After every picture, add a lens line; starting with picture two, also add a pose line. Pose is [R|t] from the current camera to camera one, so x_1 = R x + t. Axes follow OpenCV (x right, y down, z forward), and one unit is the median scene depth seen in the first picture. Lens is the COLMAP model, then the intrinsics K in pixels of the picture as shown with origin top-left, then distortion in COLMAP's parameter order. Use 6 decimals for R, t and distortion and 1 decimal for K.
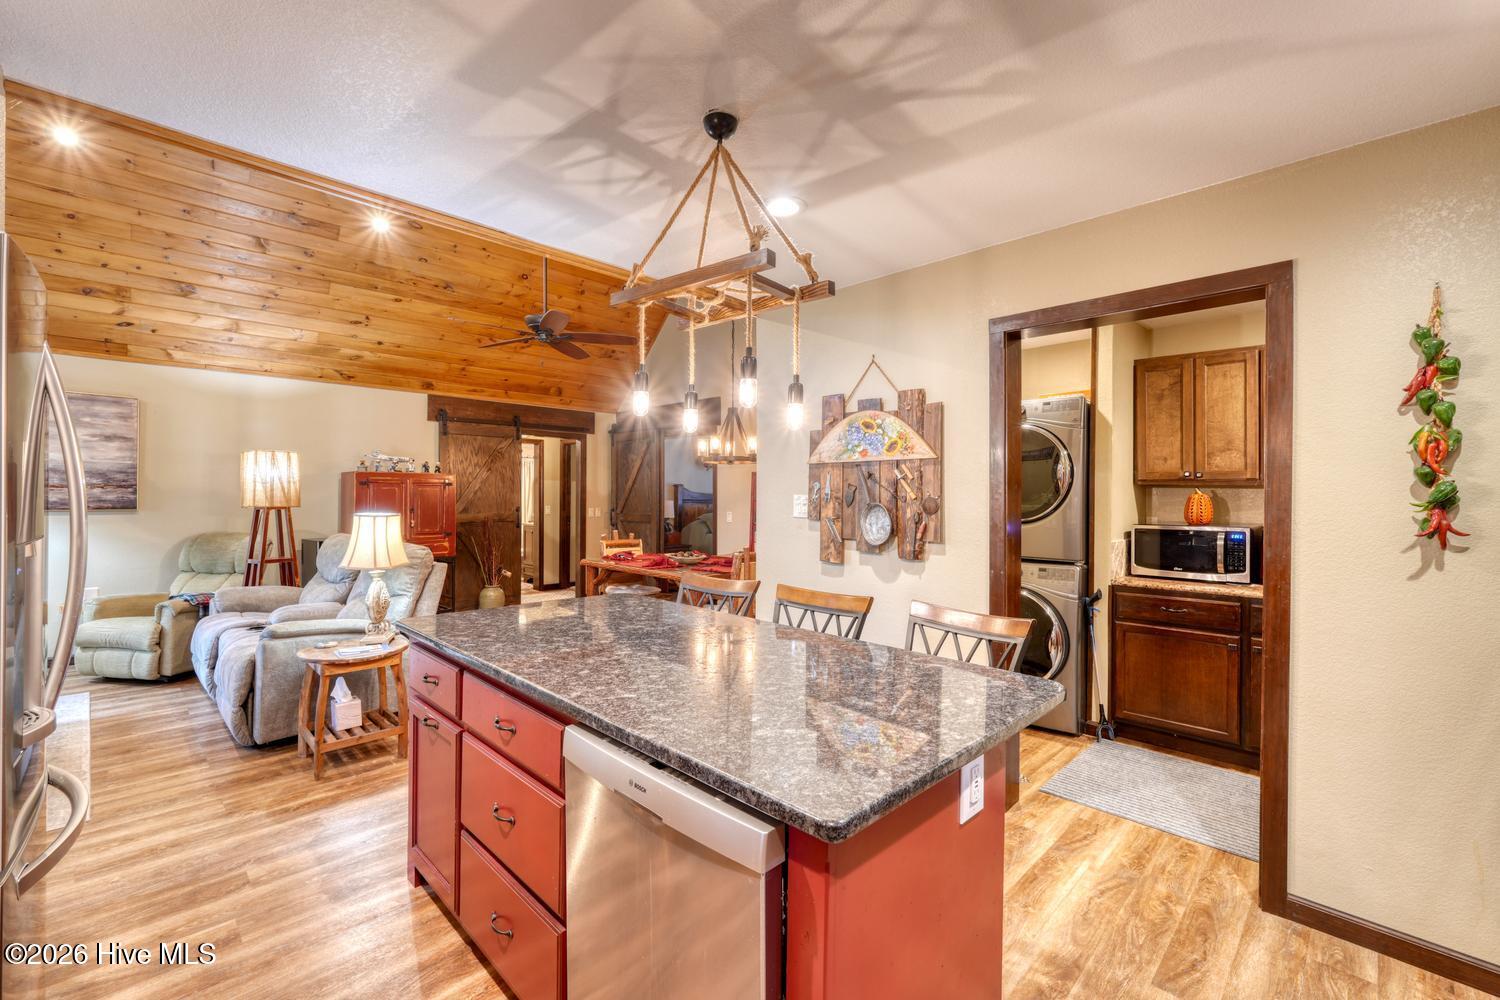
lens RADIAL K [[634.8, 0, 747.5], [0, 634.8, 495.7], [0, 0, 1]] dist [-0.006134, 0.002865]
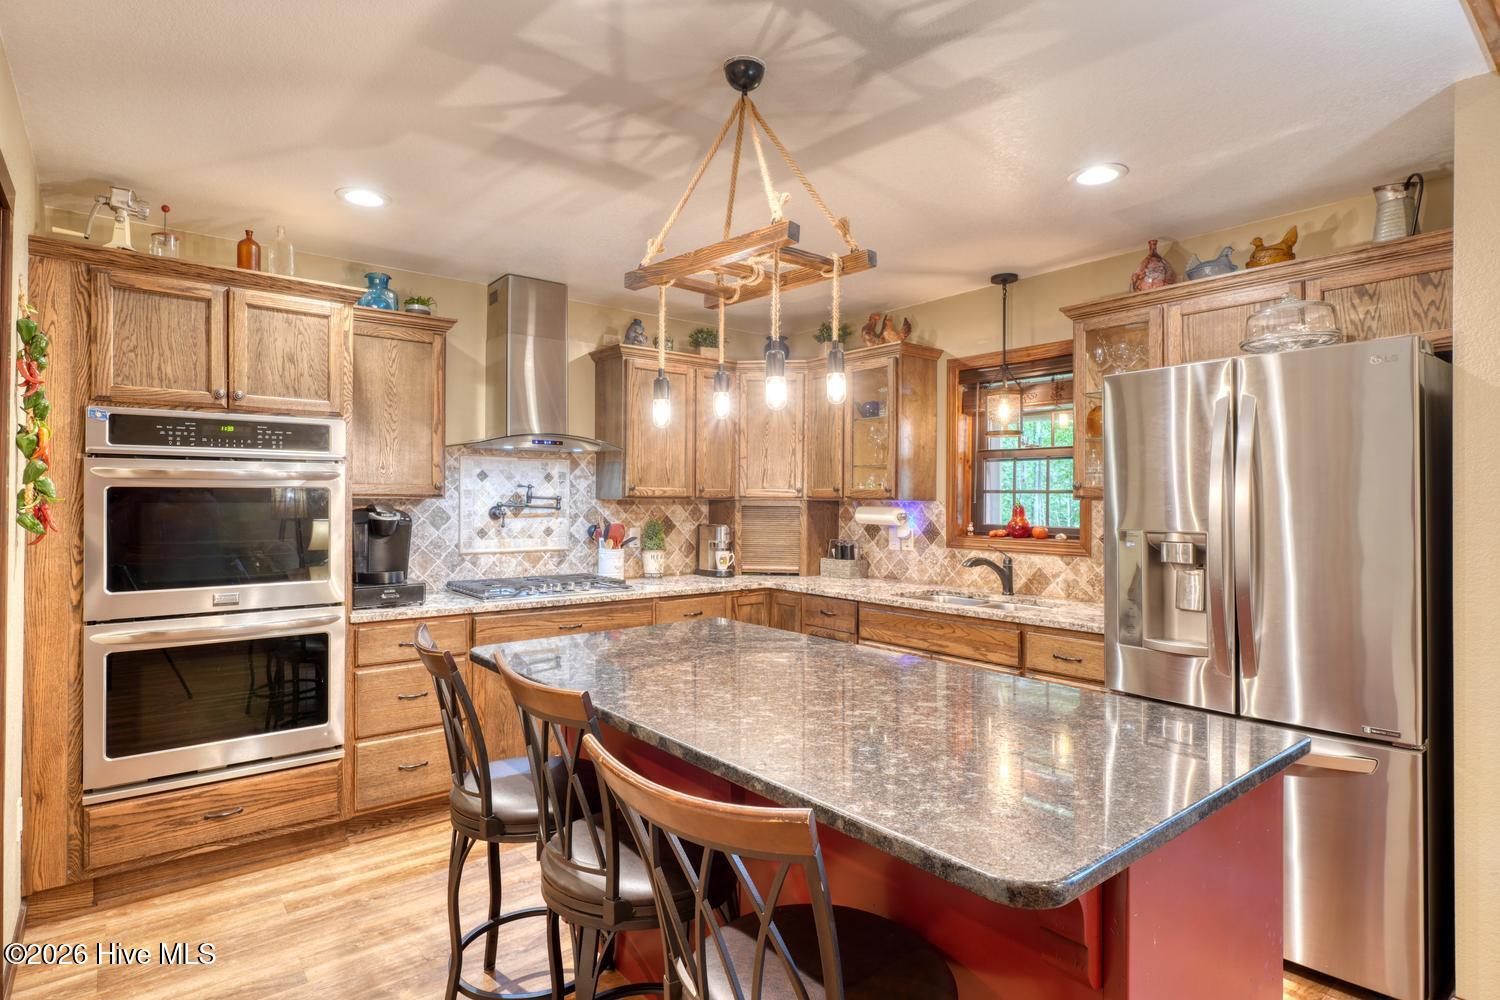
lens RADIAL K [[780.8, 0, 750.0], [0, 780.8, 490.8], [0, 0, 1]] dist [-0.006153, -0.000884]
pose [[-0.993650, -0.011693, 0.111903, -0.086103], [-0.012442, 0.999905, -0.005996, -0.003079], [-0.111822, -0.007351, -0.993701, 1.000139]]
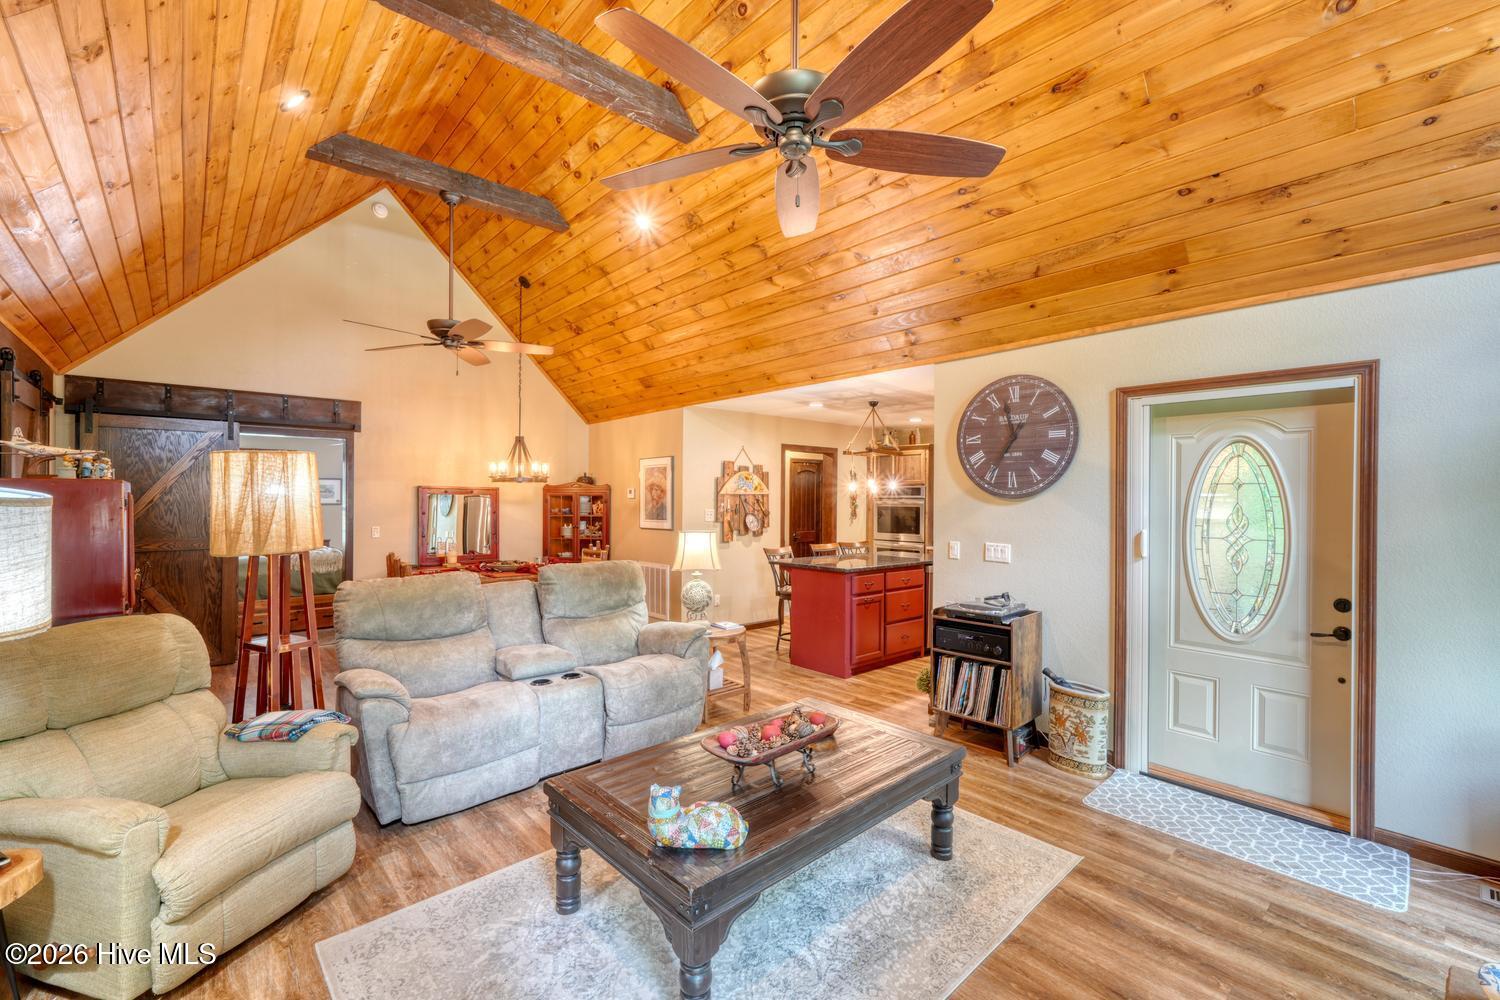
lens RADIAL K [[634.8, 0, 748.2], [0, 634.8, 496.1], [0, 0, 1]] dist [-0.006134, 0.002865]
pose [[0.061688, -0.002897, 0.998091, -1.692894], [-0.003881, 0.999988, 0.003143, -0.045003], [-0.998088, -0.004068, 0.061676, 0.709049]]
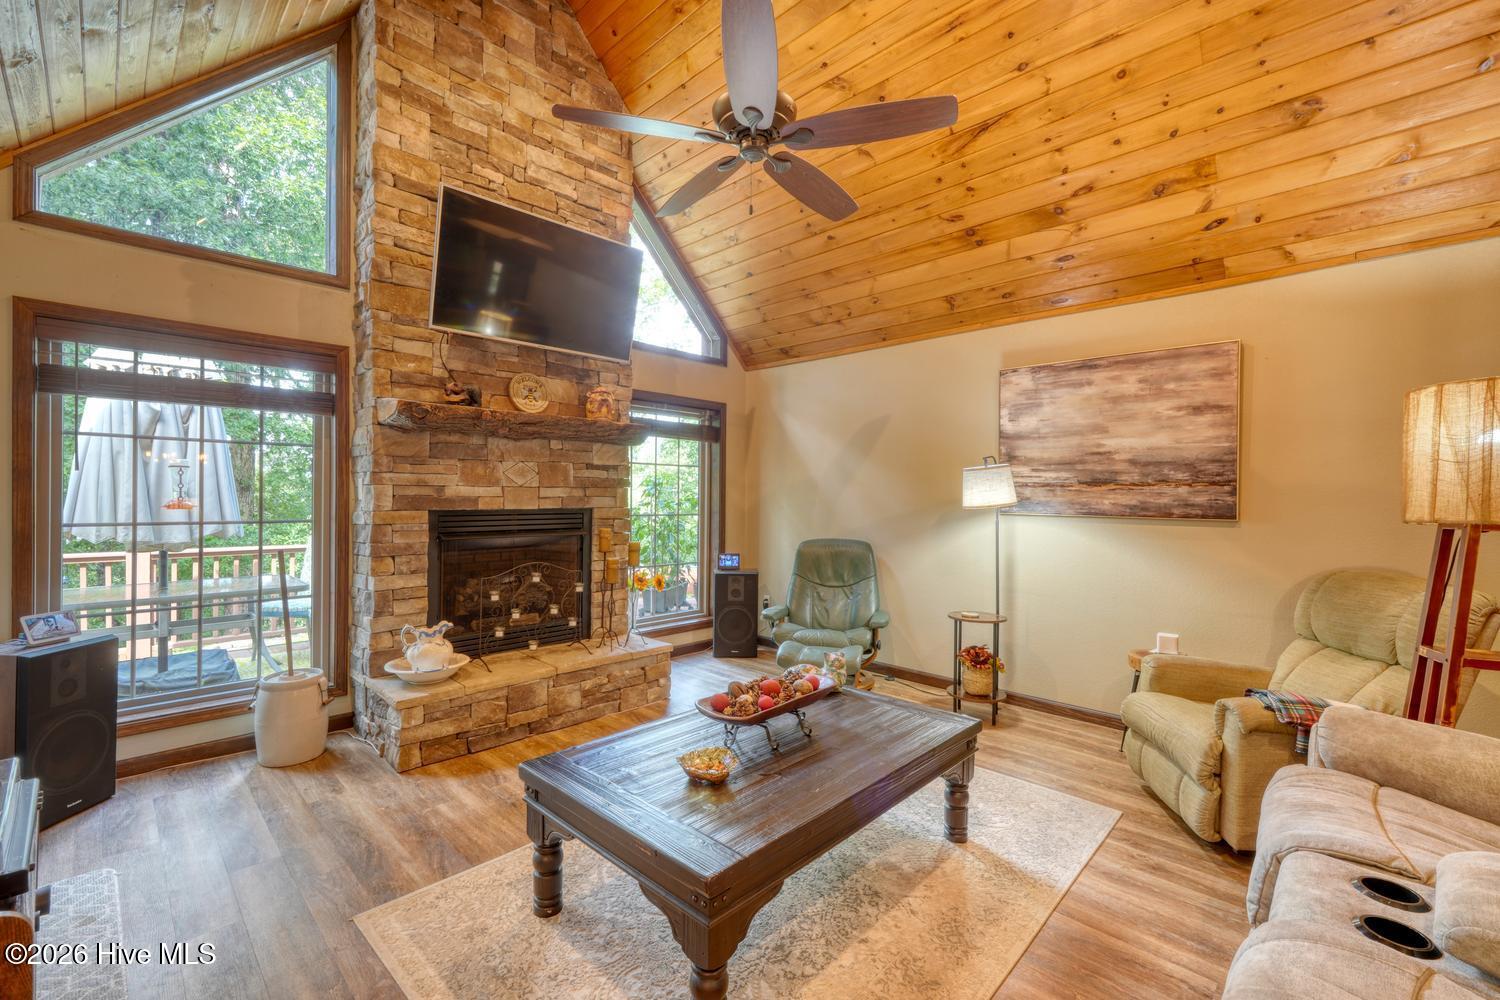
lens RADIAL K [[634.8, 0, 745.0], [0, 634.8, 498.2], [0, 0, 1]] dist [-0.006134, 0.002865]
pose [[0.005357, -0.002234, -0.999983, -0.468743], [-0.010349, 0.999944, -0.002290, 0.009195], [0.999932, 0.010361, 0.005334, 0.695088]]
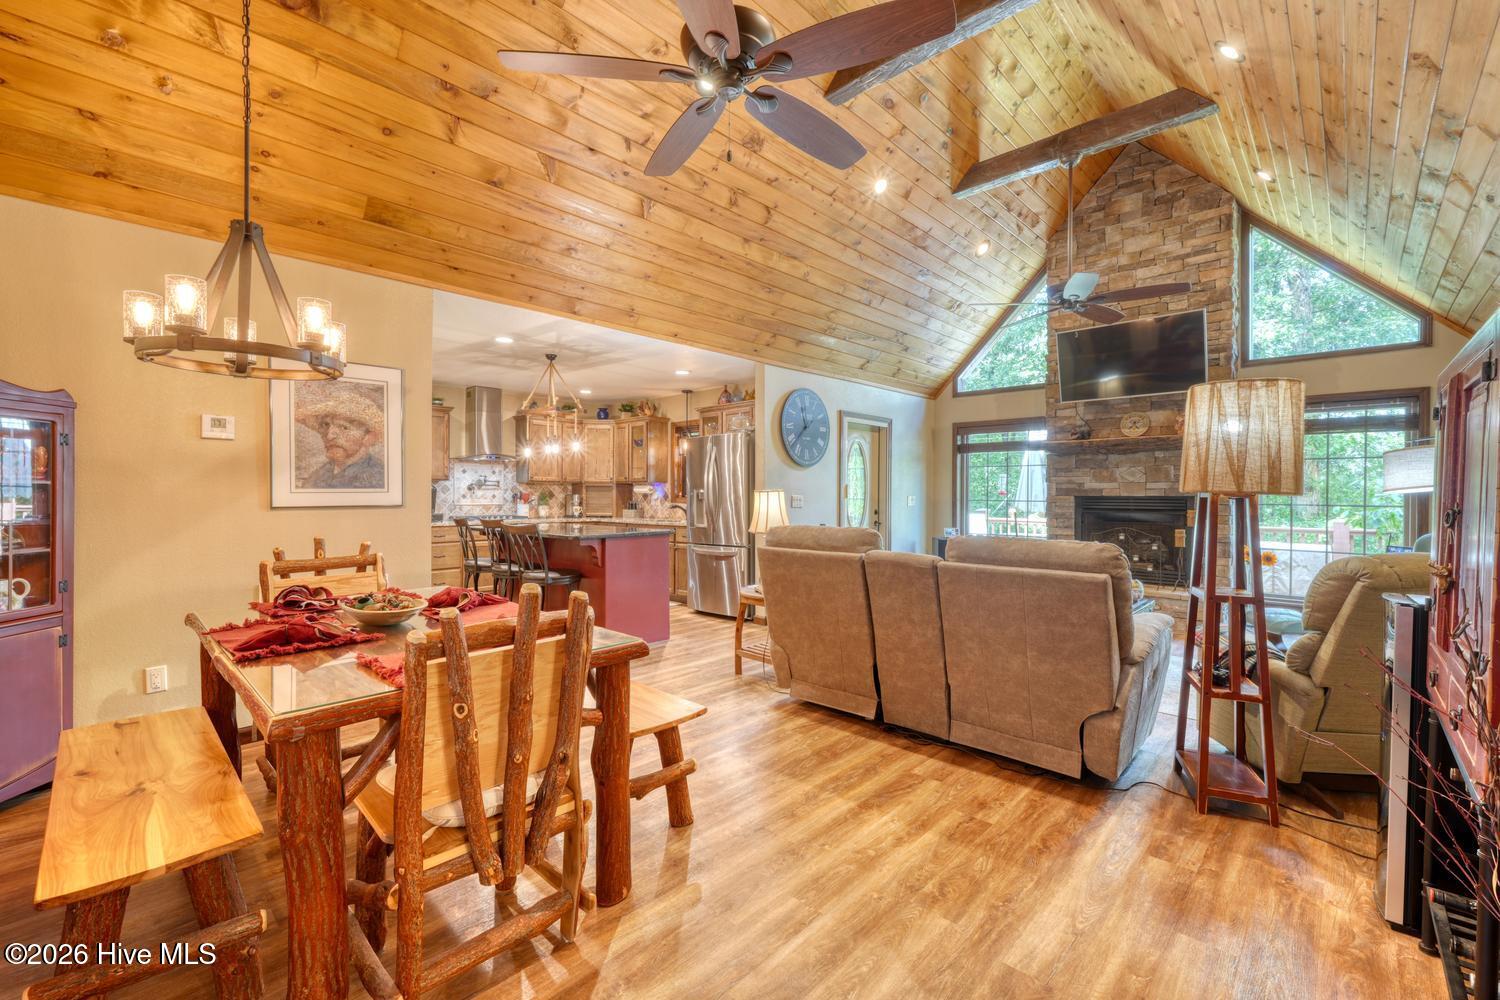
lens RADIAL K [[634.8, 0, 748.5], [0, 634.8, 496.9], [0, 0, 1]] dist [-0.006134, 0.002865]
pose [[-0.999789, -0.010947, -0.017408, -0.459730], [-0.011083, 0.999909, 0.007743, 0.028644], [0.017322, 0.007934, -0.999818, 1.979101]]
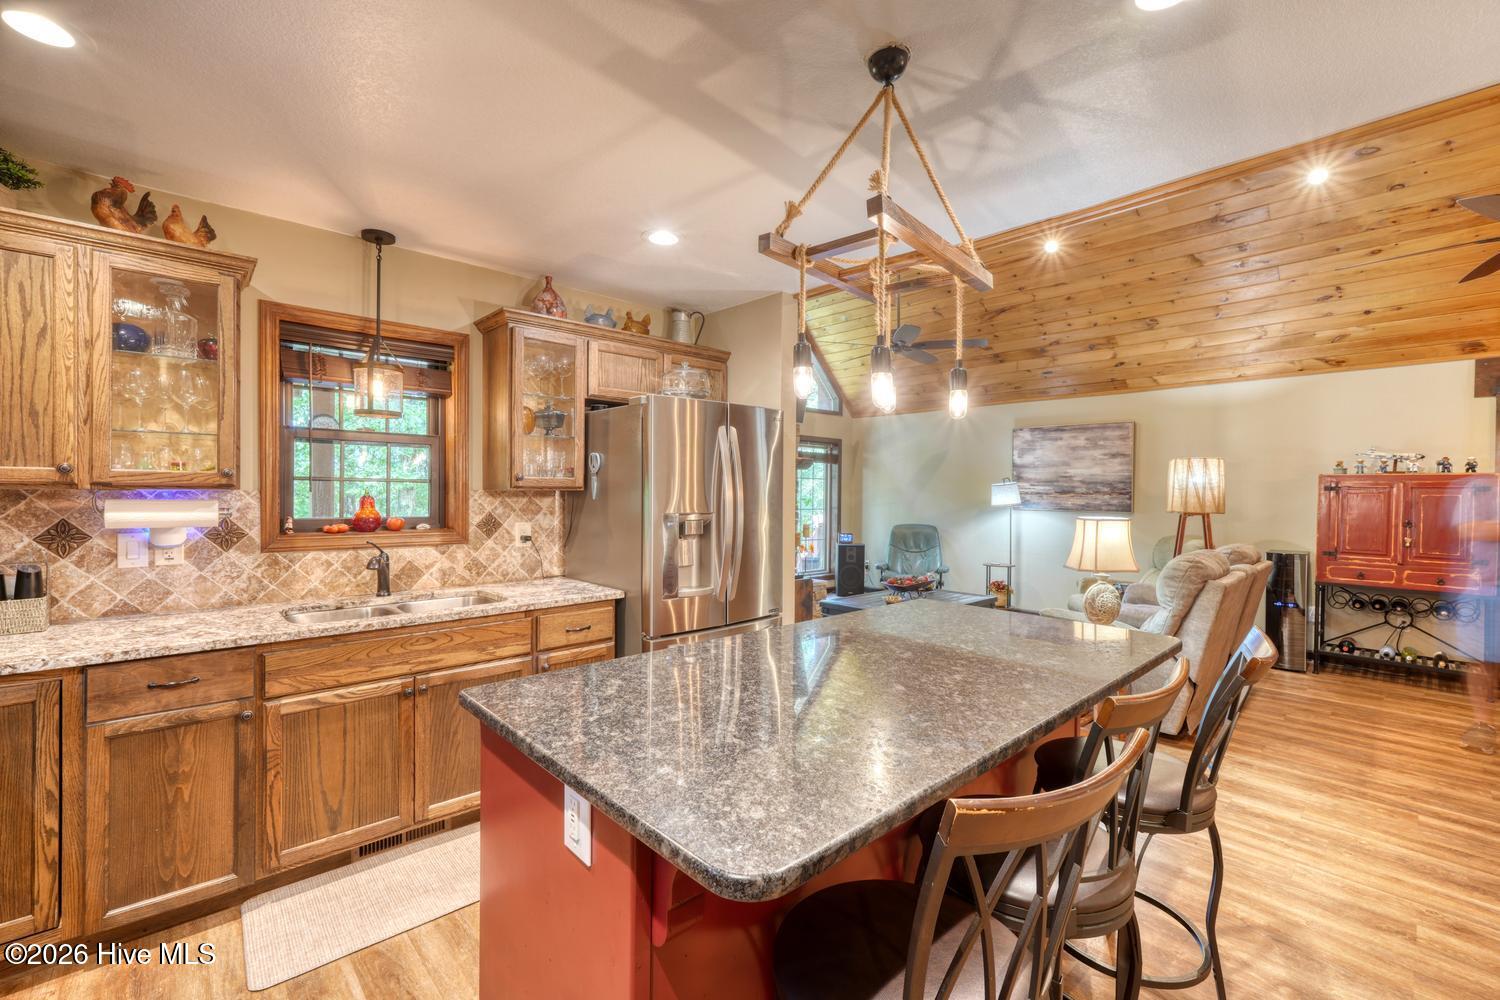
lens RADIAL K [[634.8, 0, 745.2], [0, 634.8, 499.0], [0, 0, 1]] dist [-0.006134, 0.002865]
pose [[-0.045535, 0.003780, -0.998956, 0.400454], [-0.013255, 0.999903, 0.004388, 0.000842], [0.998875, 0.013441, -0.045480, 0.414835]]
